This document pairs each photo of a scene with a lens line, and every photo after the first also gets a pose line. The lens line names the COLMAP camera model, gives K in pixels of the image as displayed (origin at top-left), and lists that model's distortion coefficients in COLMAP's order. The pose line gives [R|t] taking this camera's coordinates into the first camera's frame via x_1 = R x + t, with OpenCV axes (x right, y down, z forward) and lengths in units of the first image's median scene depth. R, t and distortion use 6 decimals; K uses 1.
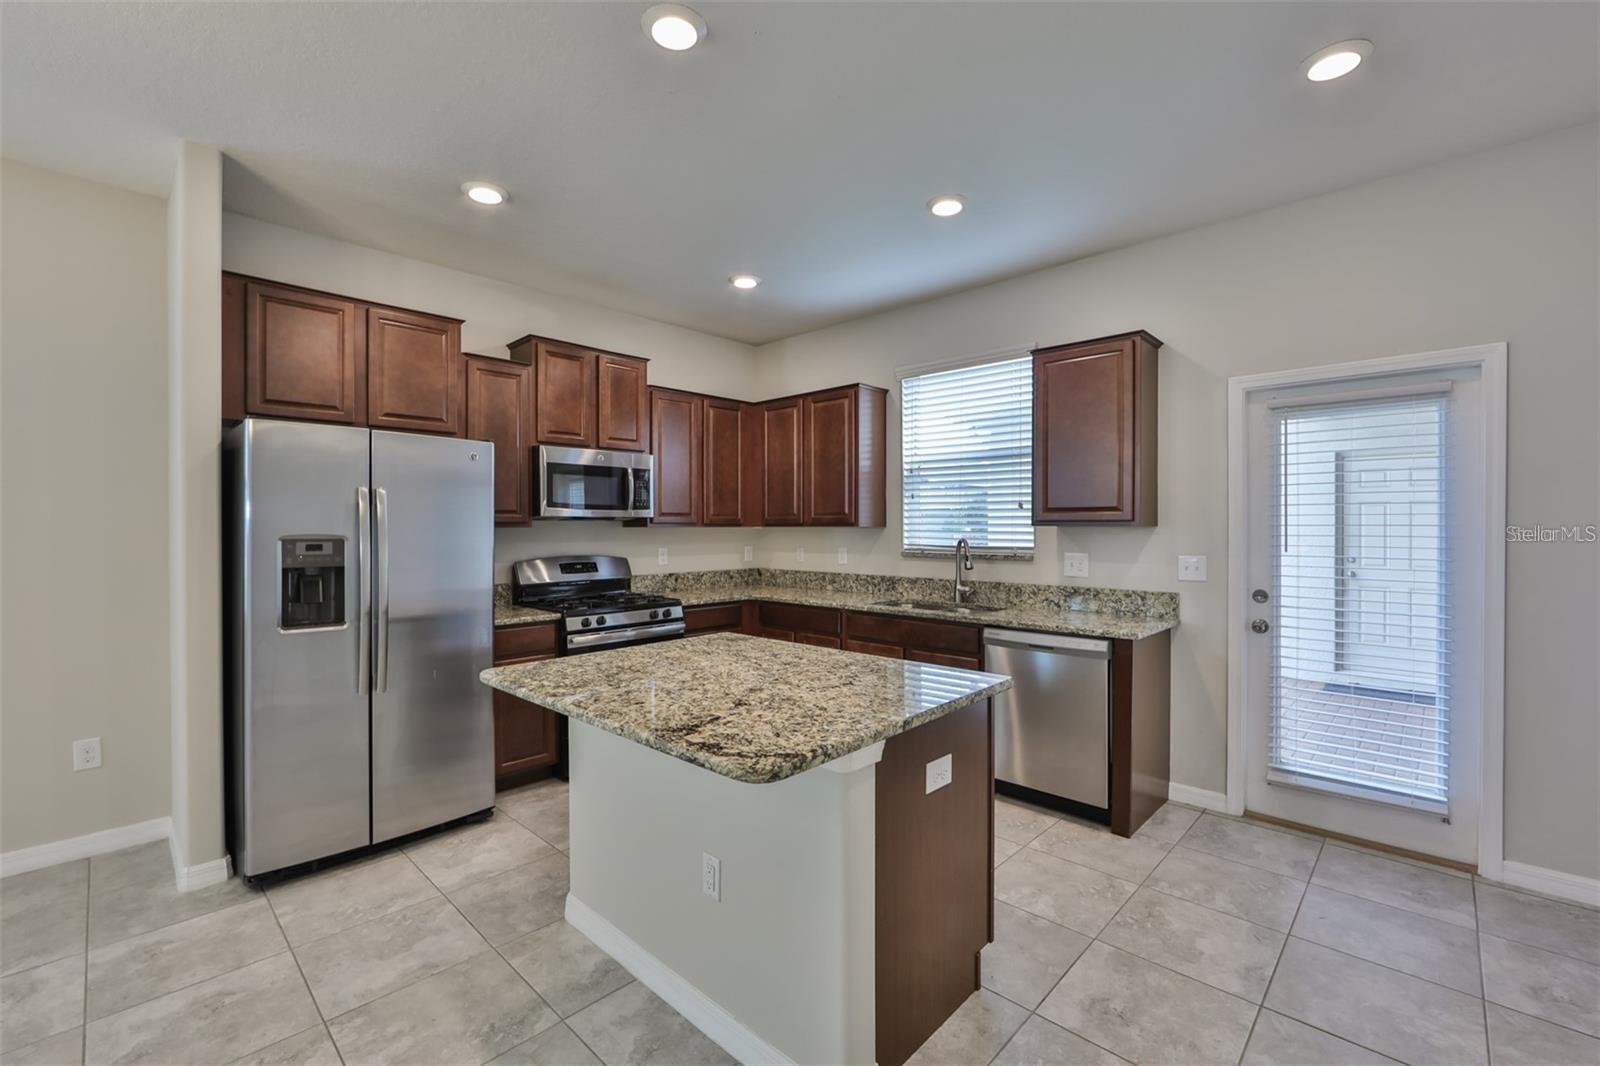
lens RADIAL K [[672.9, 0, 797.4], [0, 672.9, 528.7], [0, 0, 1]] dist [-0.014592, 0.002181]
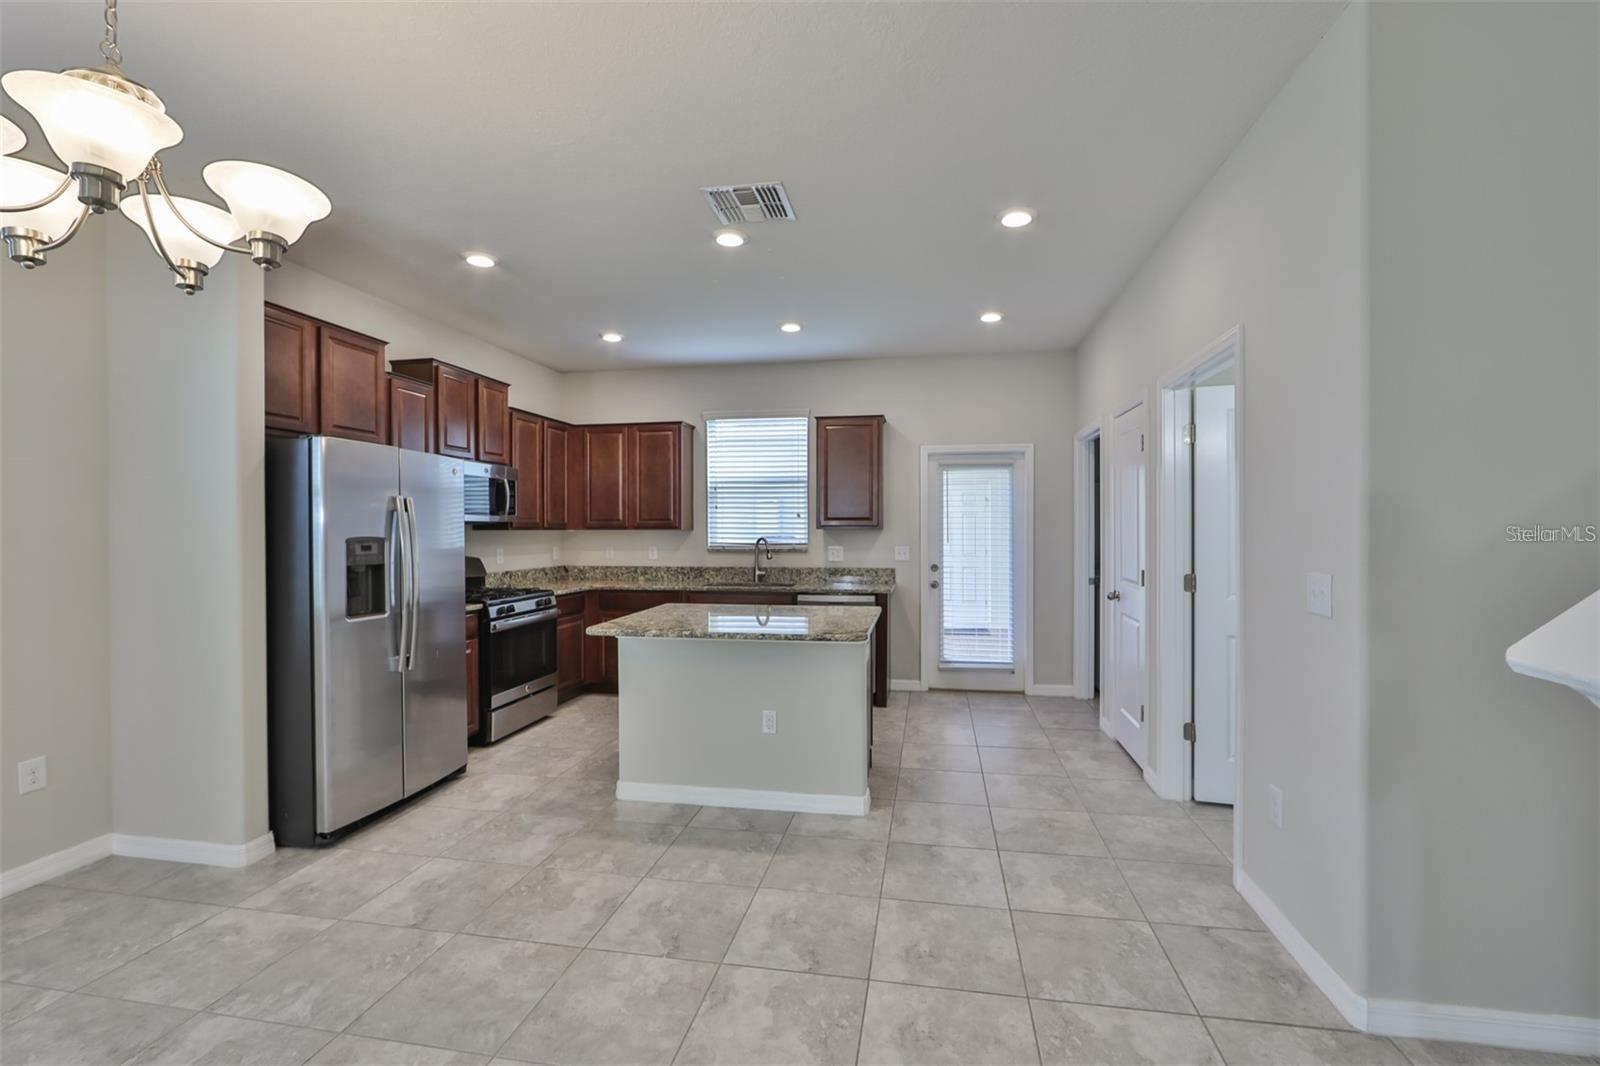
lens RADIAL K [[672.9, 0, 805.9], [0, 672.9, 529.8], [0, 0, 1]] dist [-0.014592, 0.002181]
pose [[0.835808, -0.001166, 0.549020, -0.576671], [0.002645, 0.999995, -0.001904, 0.000505], [-0.549015, 0.003043, 0.835807, -0.319845]]
